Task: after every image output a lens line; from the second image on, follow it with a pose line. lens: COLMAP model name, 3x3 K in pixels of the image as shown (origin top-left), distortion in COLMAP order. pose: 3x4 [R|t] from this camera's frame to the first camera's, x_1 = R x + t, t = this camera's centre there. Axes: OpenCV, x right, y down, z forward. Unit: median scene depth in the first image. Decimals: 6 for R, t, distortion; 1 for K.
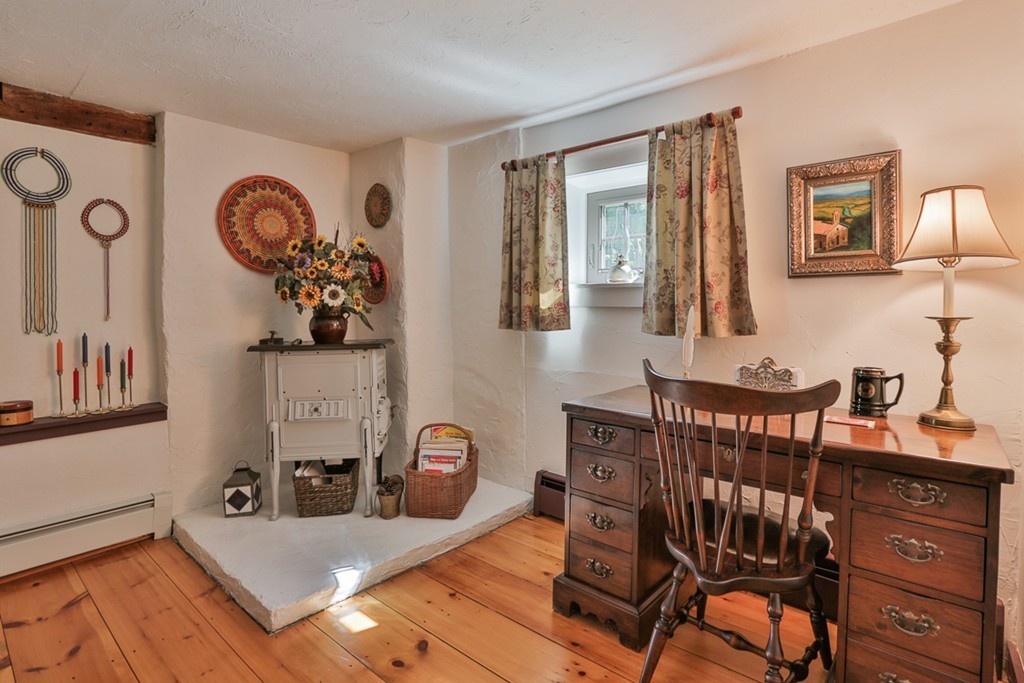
lens RADIAL K [[502.0, 0, 521.9], [0, 502.0, 312.5], [0, 0, 1]] dist [-0.048025, 0.015288]
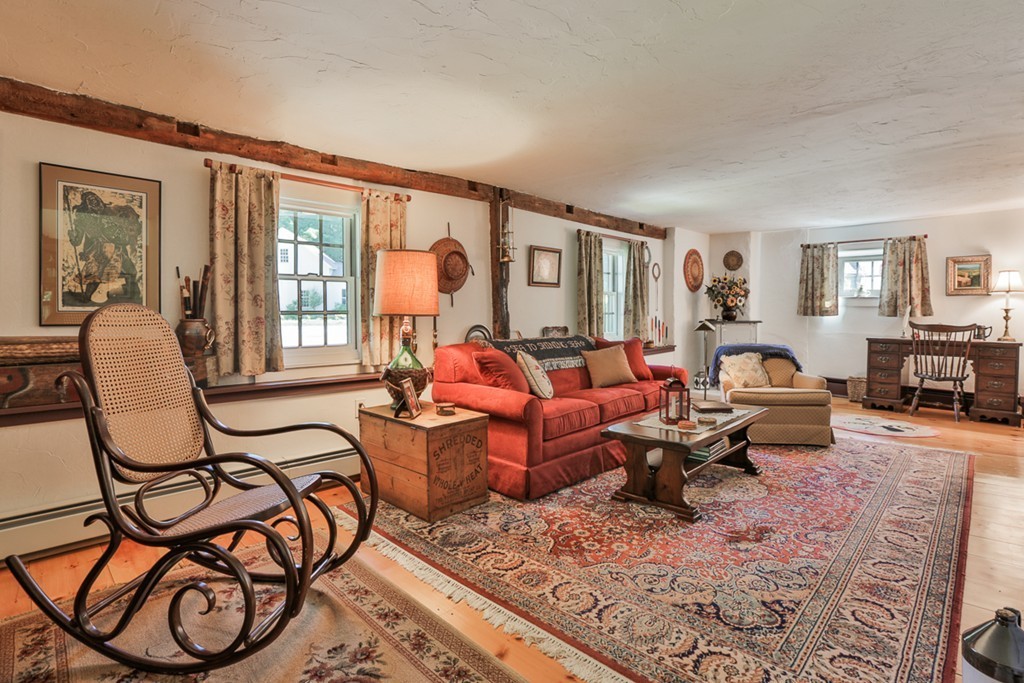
lens RADIAL K [[485.9, 0, 530.5], [0, 485.9, 317.1], [0, 0, 1]] dist [0.000032, 0.000280]
pose [[0.997718, 0.004488, -0.067363, -1.553438], [-0.004204, 0.999982, 0.004356, 0.047631], [0.067381, -0.004063, 0.997719, -1.827891]]
